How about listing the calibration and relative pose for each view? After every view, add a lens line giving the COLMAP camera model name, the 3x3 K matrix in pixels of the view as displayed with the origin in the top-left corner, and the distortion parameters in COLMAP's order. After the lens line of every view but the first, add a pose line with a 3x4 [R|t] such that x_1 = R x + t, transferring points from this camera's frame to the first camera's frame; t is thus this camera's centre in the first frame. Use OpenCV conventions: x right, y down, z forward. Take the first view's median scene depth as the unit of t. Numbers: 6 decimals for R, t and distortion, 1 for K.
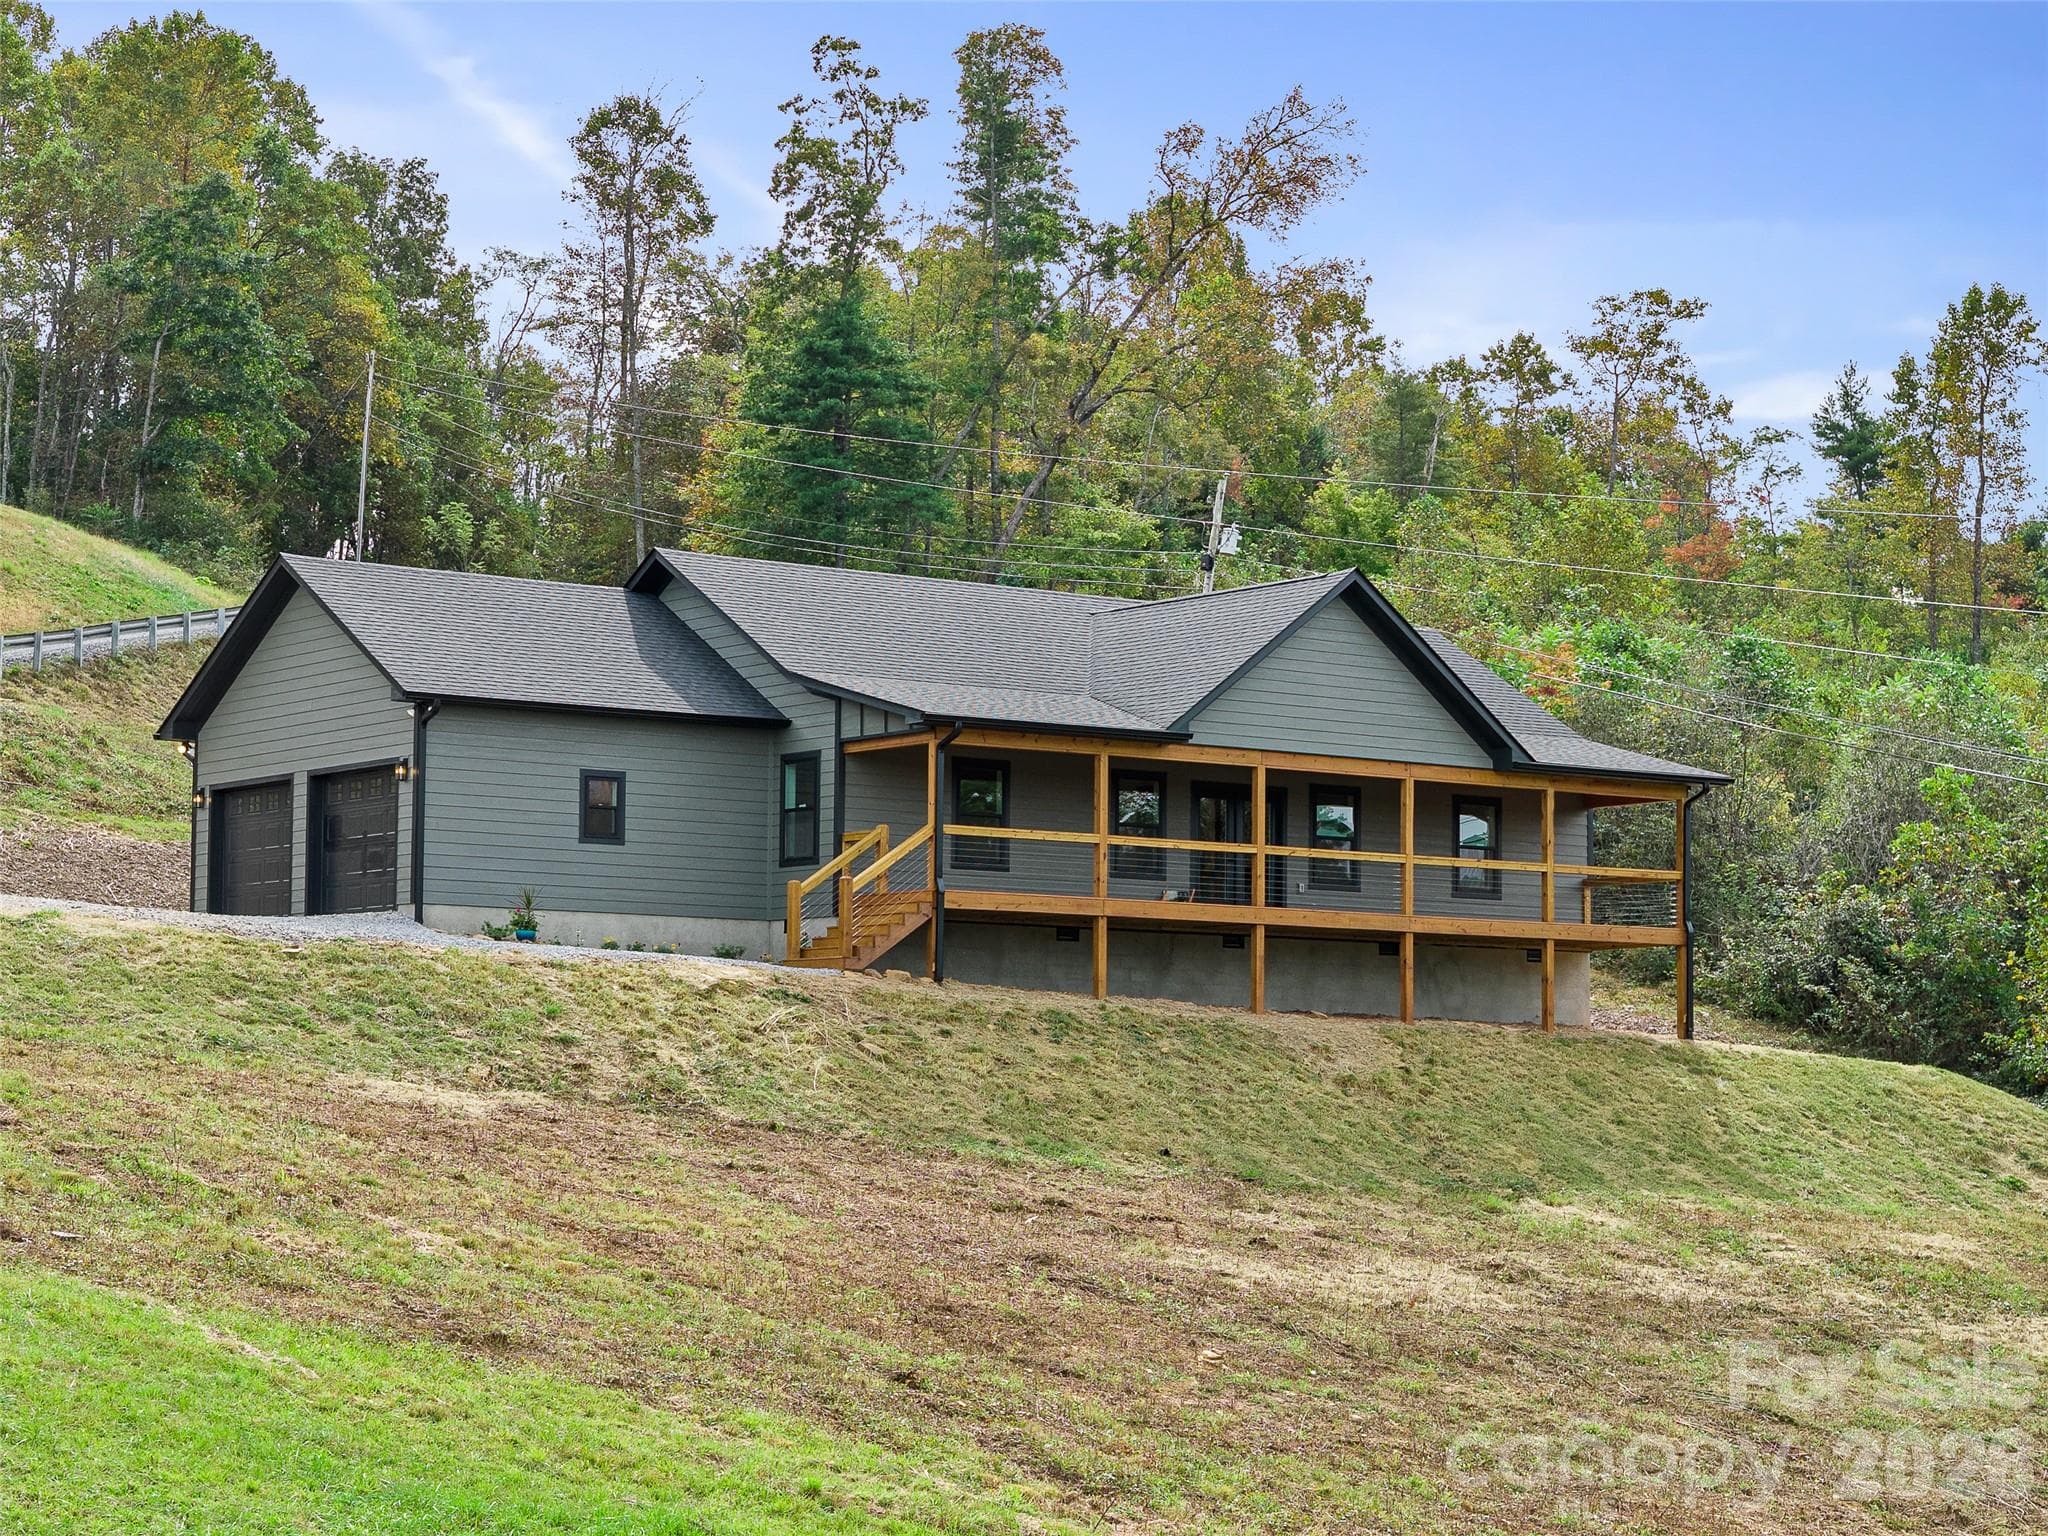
lens RADIAL K [[3934.5, 0, 1024.0], [0, 3934.5, 768.0], [0, 0, 1]] dist [-0.165333, 0.254052]
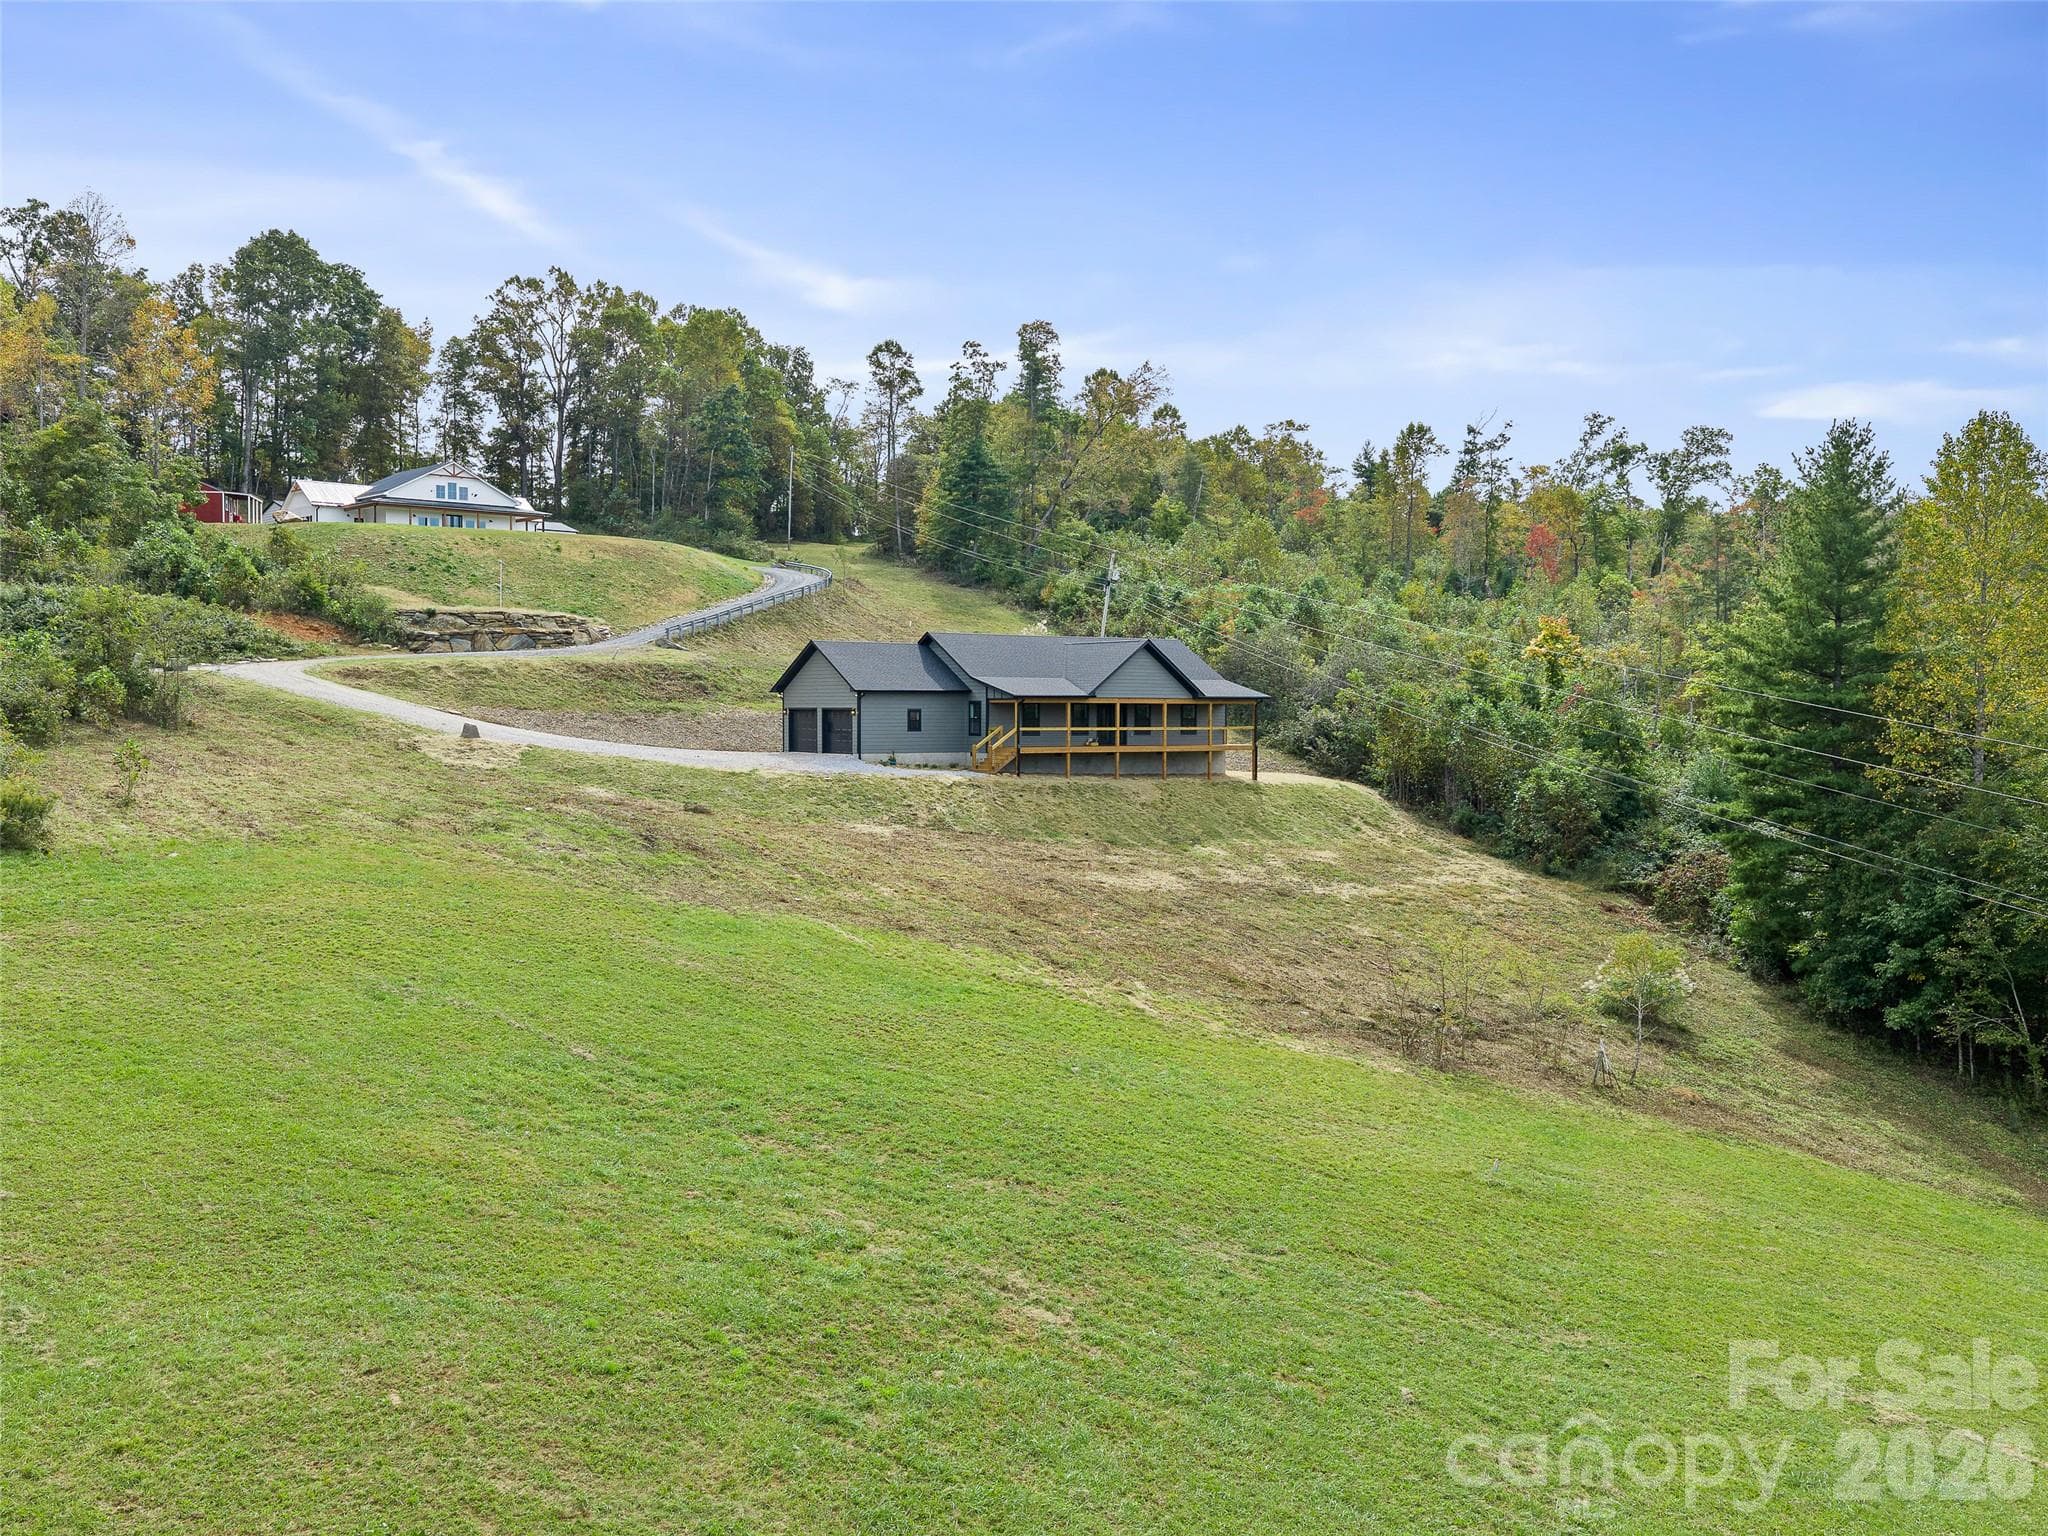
lens RADIAL K [[1585.4, 0, 1024.0], [0, 1585.4, 768.0], [0, 0, 1]] dist [-0.011286, -0.001801]
pose [[0.999901, -0.003853, -0.013562, 0.000687], [0.005510, 0.992223, 0.124348, -0.106561], [0.012977, -0.124411, 0.992146, -0.284858]]
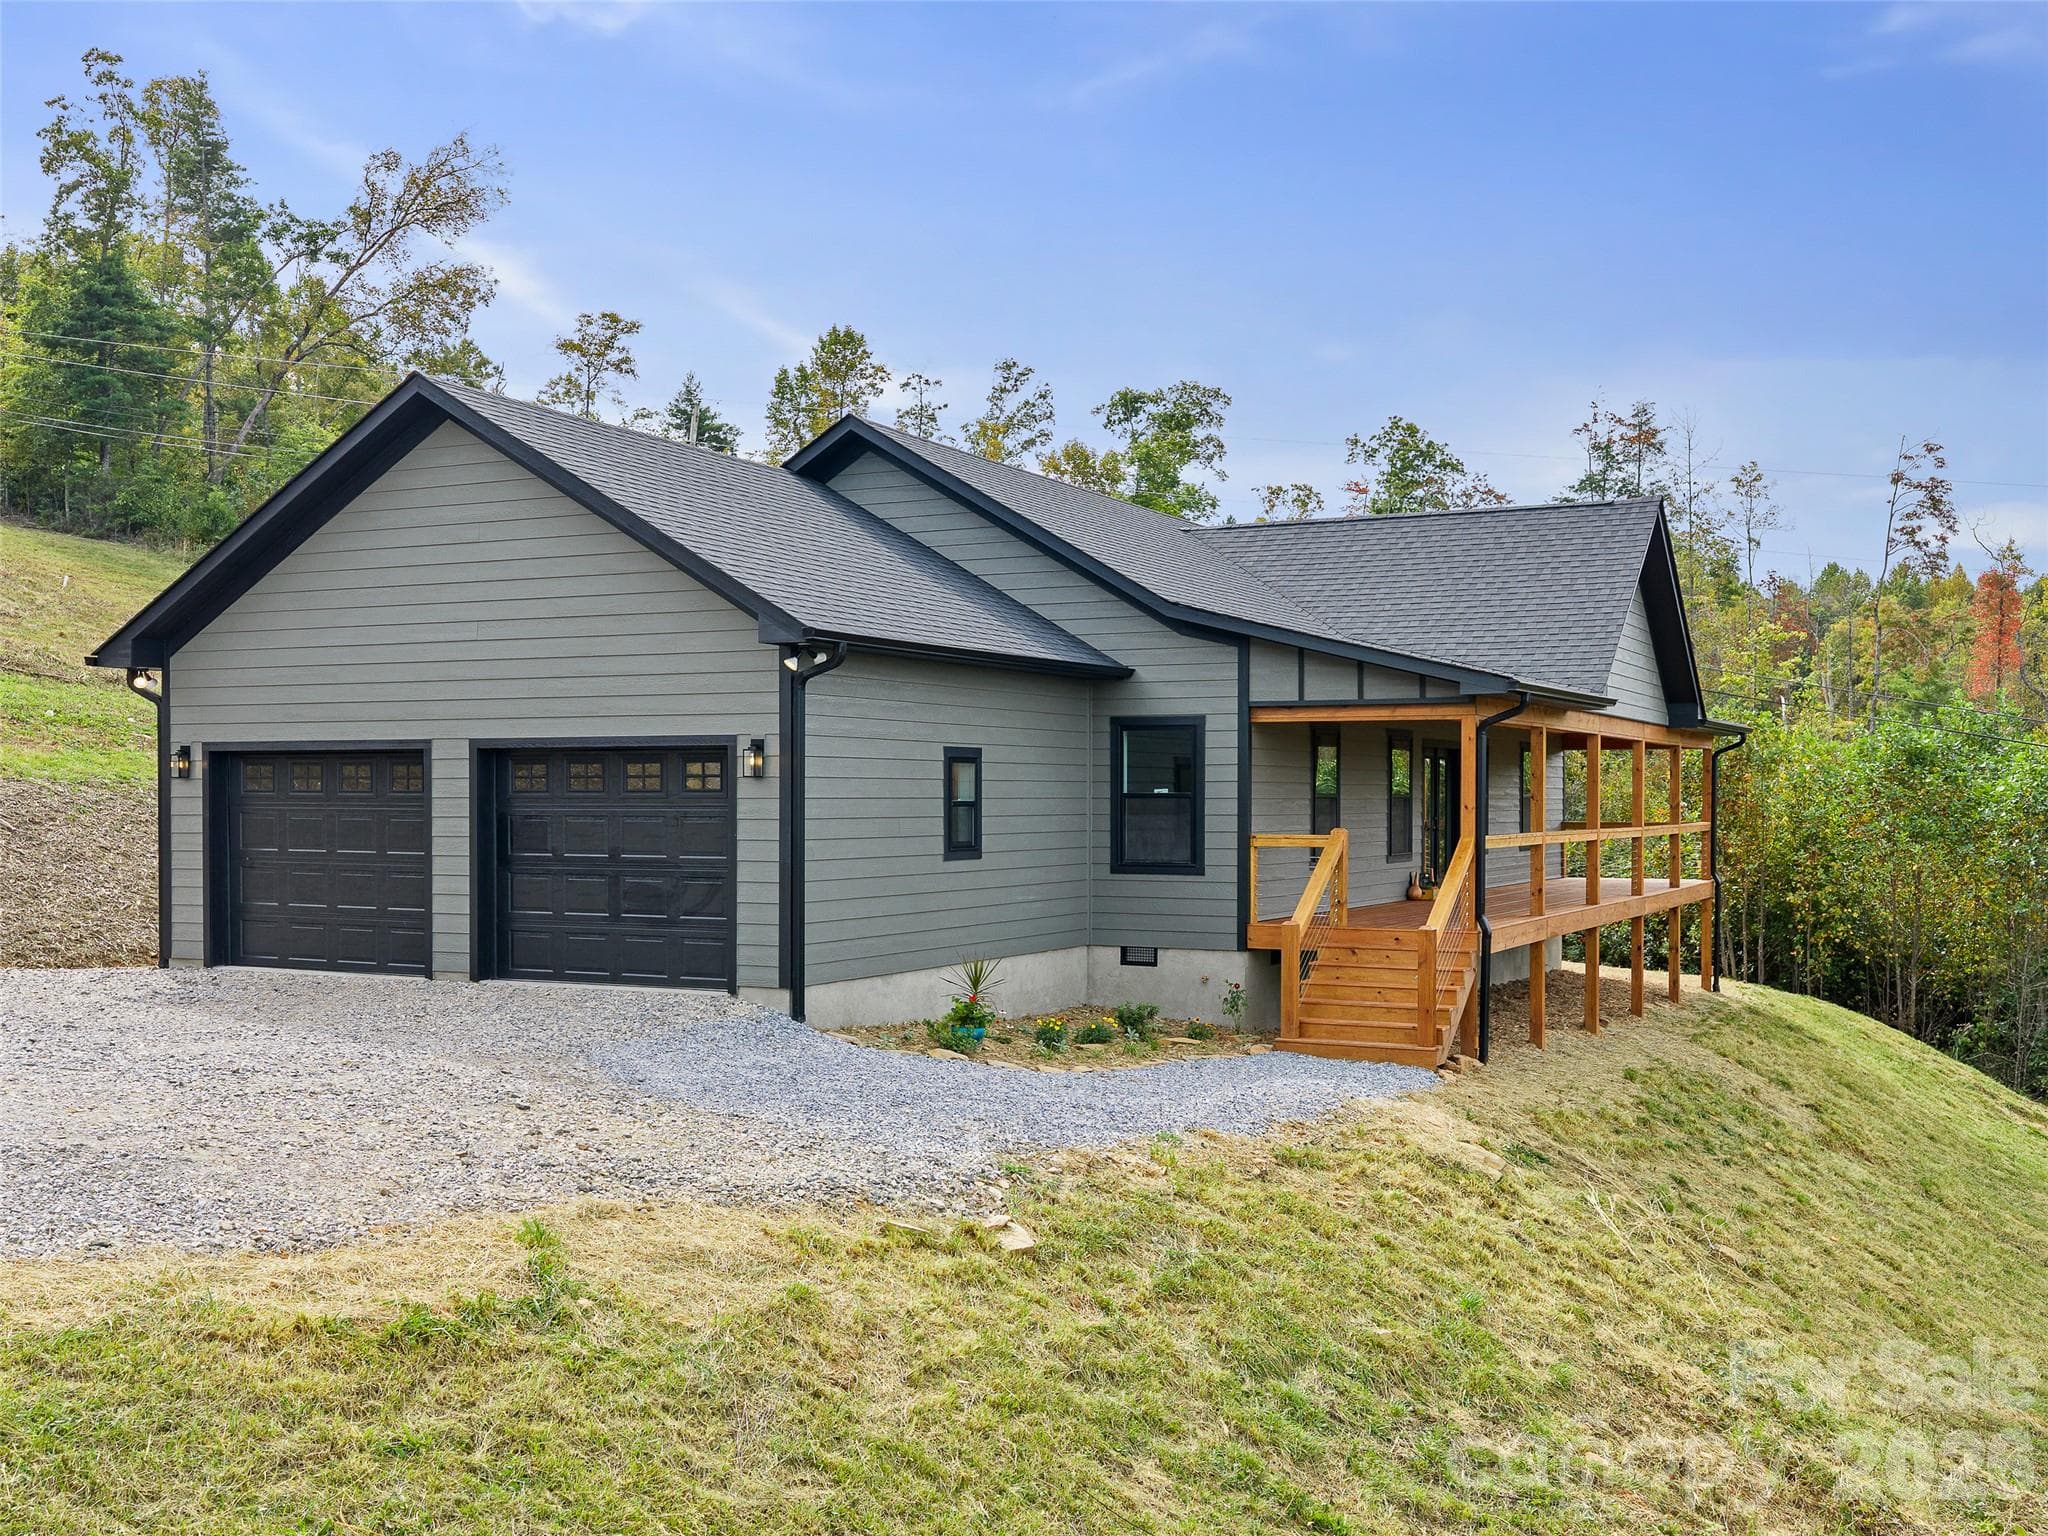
lens RADIAL K [[2086.1, 0, 1021.6], [0, 2086.1, 849.6], [0, 0, 1]] dist [0.007377, -0.034477]
pose [[0.901500, -0.016321, 0.432471, -0.234603], [-0.034019, 0.993524, 0.108409, -0.019241], [-0.431439, -0.112443, 0.895107, 0.641955]]
